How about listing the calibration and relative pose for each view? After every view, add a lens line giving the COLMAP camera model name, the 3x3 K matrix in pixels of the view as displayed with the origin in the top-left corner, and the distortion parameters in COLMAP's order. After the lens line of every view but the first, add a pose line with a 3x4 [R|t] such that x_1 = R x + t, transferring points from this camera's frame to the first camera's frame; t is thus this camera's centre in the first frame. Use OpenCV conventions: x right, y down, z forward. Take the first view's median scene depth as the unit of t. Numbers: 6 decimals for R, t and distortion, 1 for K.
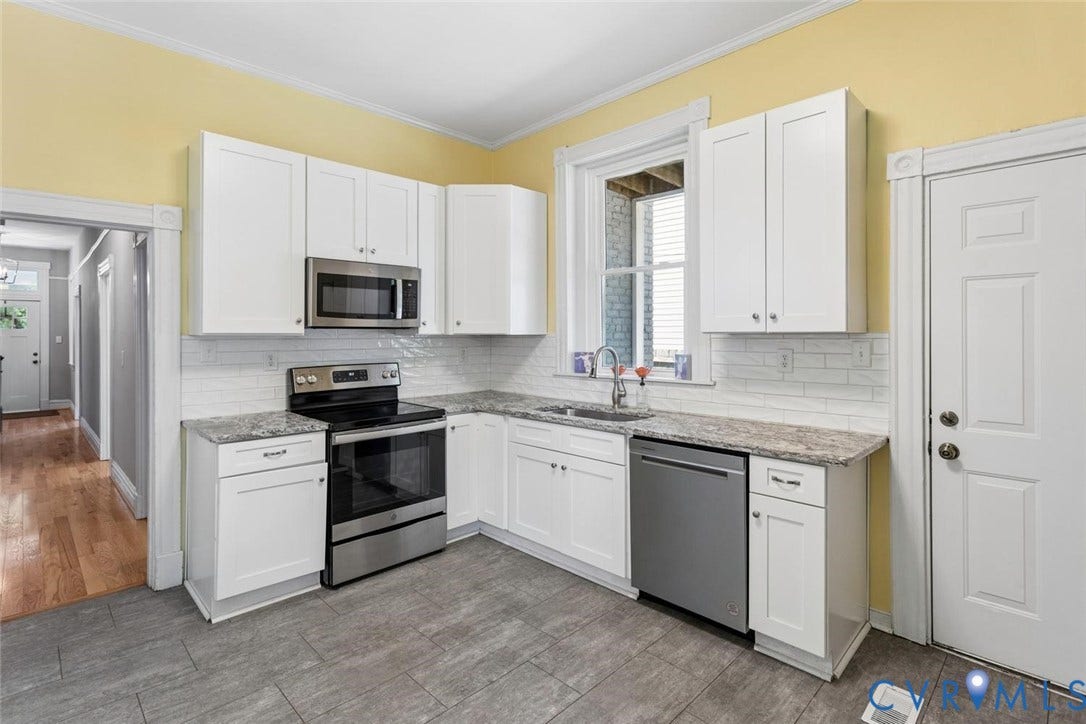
lens RADIAL K [[519.9, 0, 542.7], [0, 519.9, 329.5], [0, 0, 1]] dist [0.000783, 0.000609]
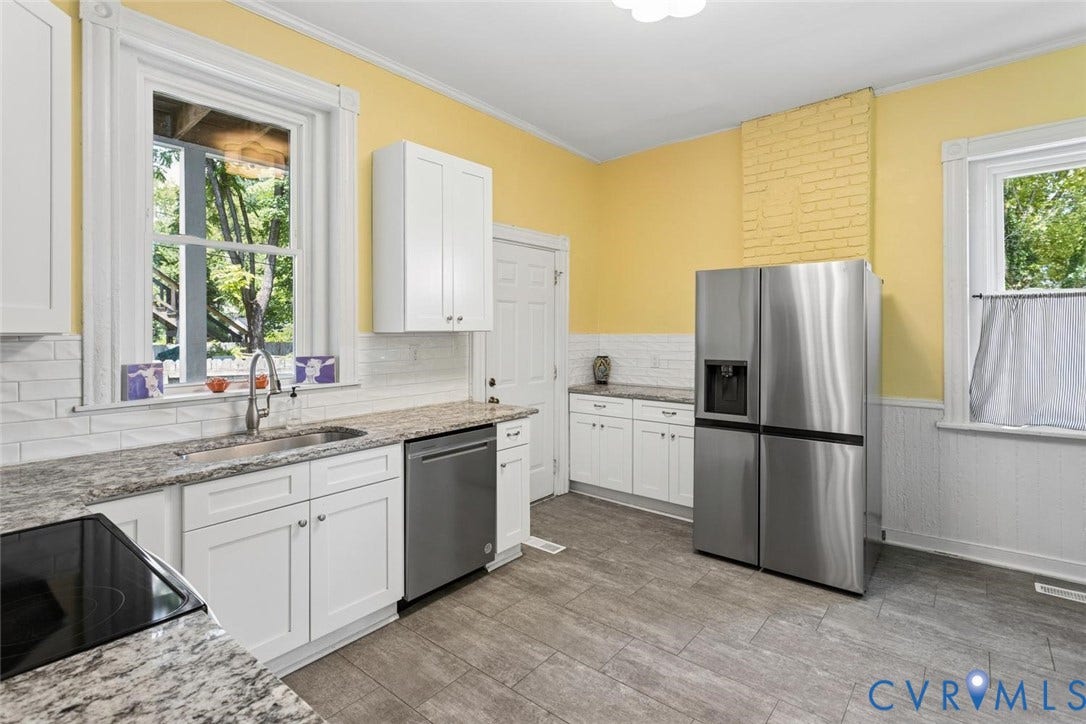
lens RADIAL K [[499.8, 0, 539.5], [0, 499.8, 330.7], [0, 0, 1]] dist [0.000292, 0.000175]
pose [[-0.066837, 0.004852, 0.997752, -0.577570], [-0.003693, 0.999980, -0.005110, 0.006965], [-0.997757, -0.004026, -0.066818, 0.638745]]
